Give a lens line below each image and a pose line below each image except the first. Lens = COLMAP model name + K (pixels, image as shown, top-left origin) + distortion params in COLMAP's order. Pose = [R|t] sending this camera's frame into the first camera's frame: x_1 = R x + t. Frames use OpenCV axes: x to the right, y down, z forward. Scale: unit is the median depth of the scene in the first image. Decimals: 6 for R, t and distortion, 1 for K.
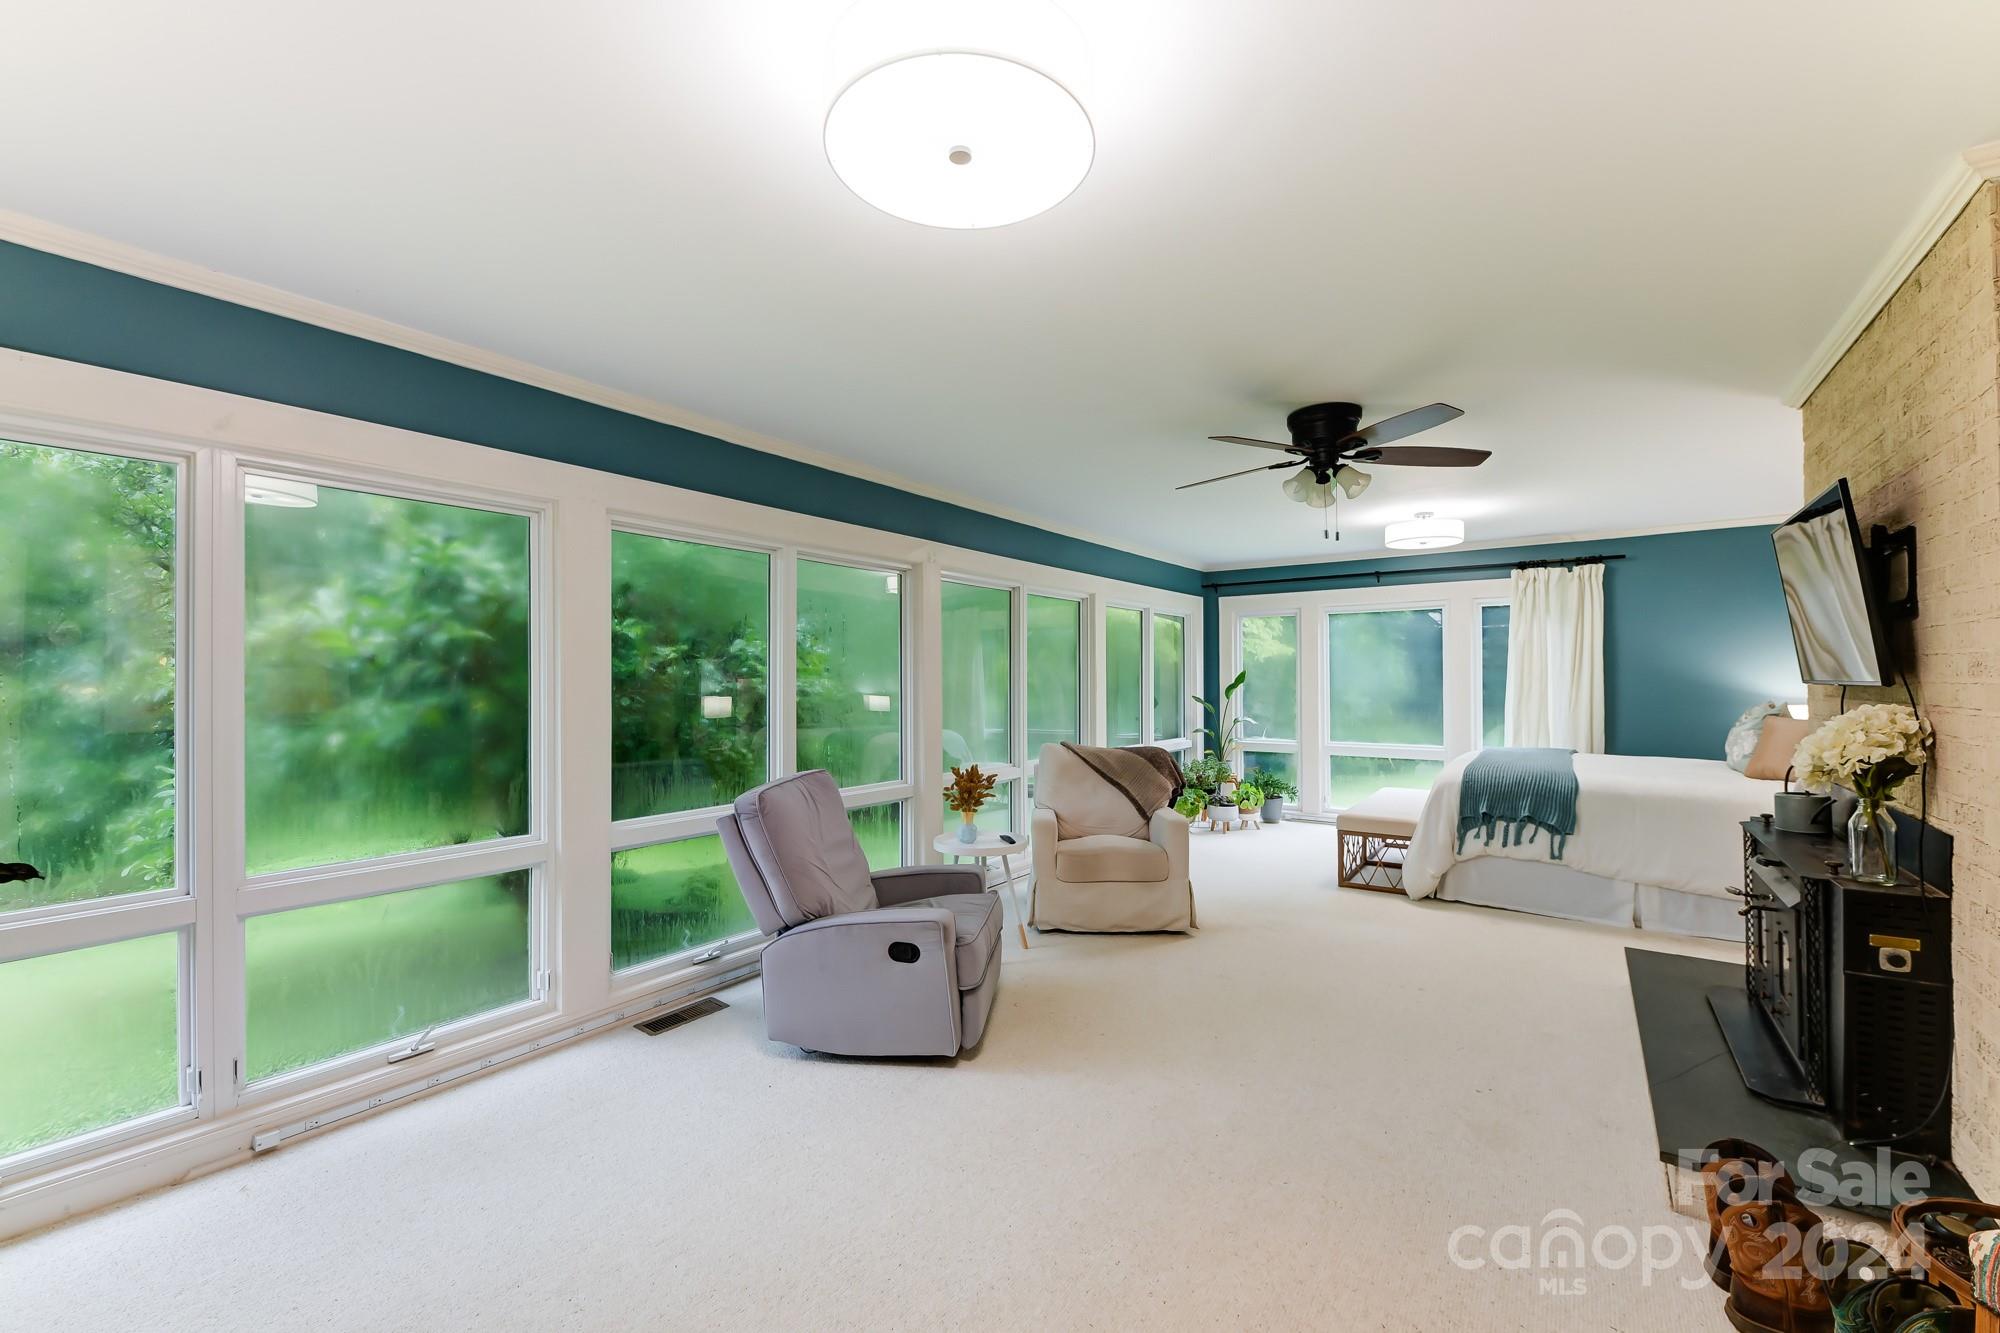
lens RADIAL K [[802.5, 0, 999.8], [0, 802.5, 673.2], [0, 0, 1]] dist [0.002160, -0.001915]
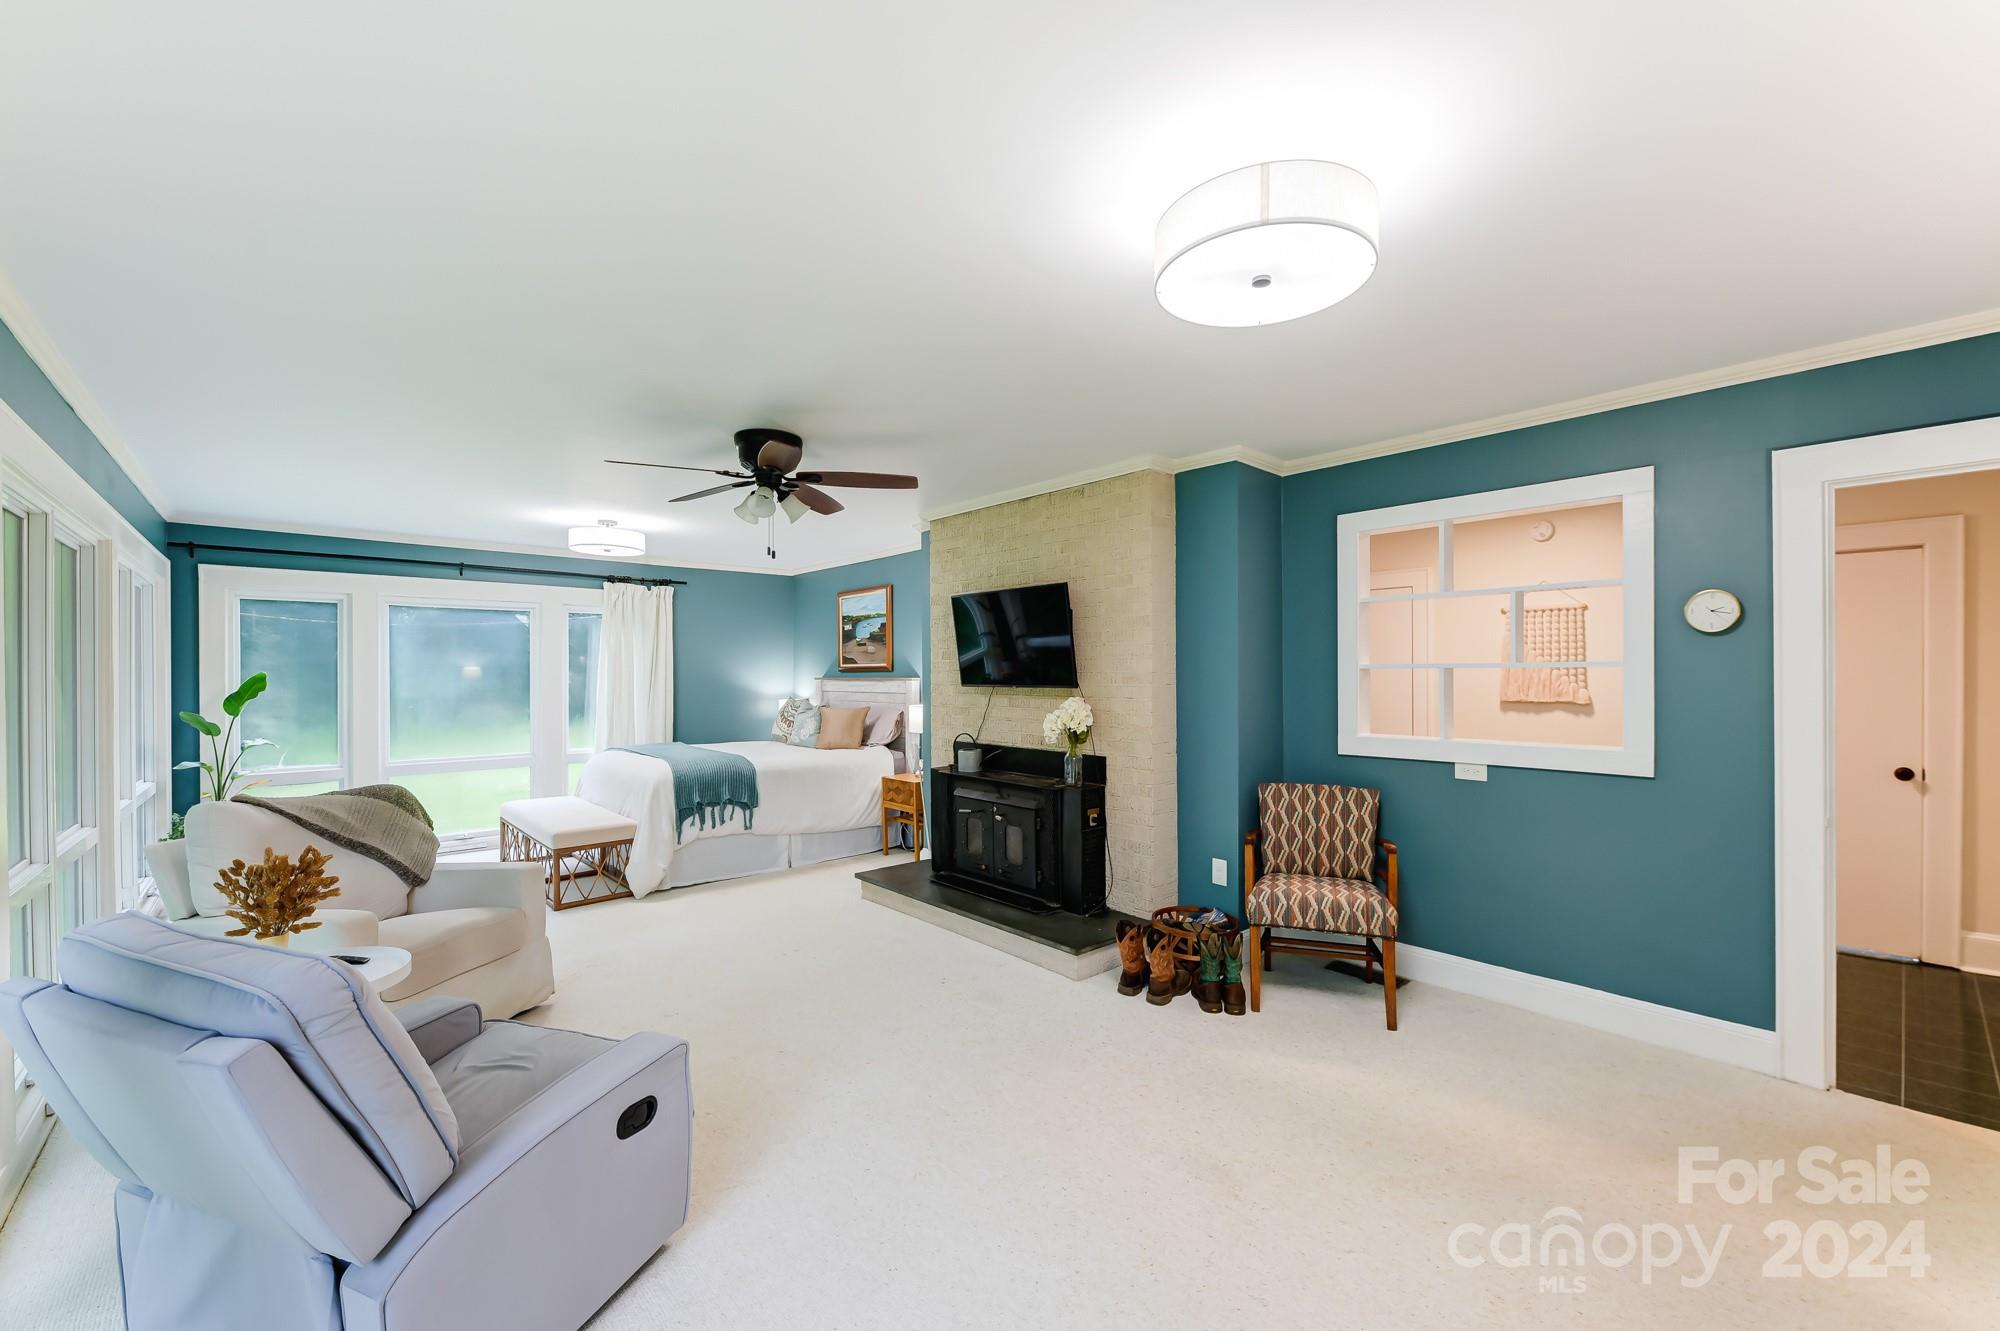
lens RADIAL K [[795.0, 0, 1003.5], [0, 795.0, 676.6], [0, 0, 1]] dist [-0.000295, -0.000674]
pose [[0.203882, -0.001412, 0.978994, -0.403819], [-0.003713, 0.999991, 0.002216, -0.007753], [-0.978988, -0.004087, 0.203875, 0.343961]]
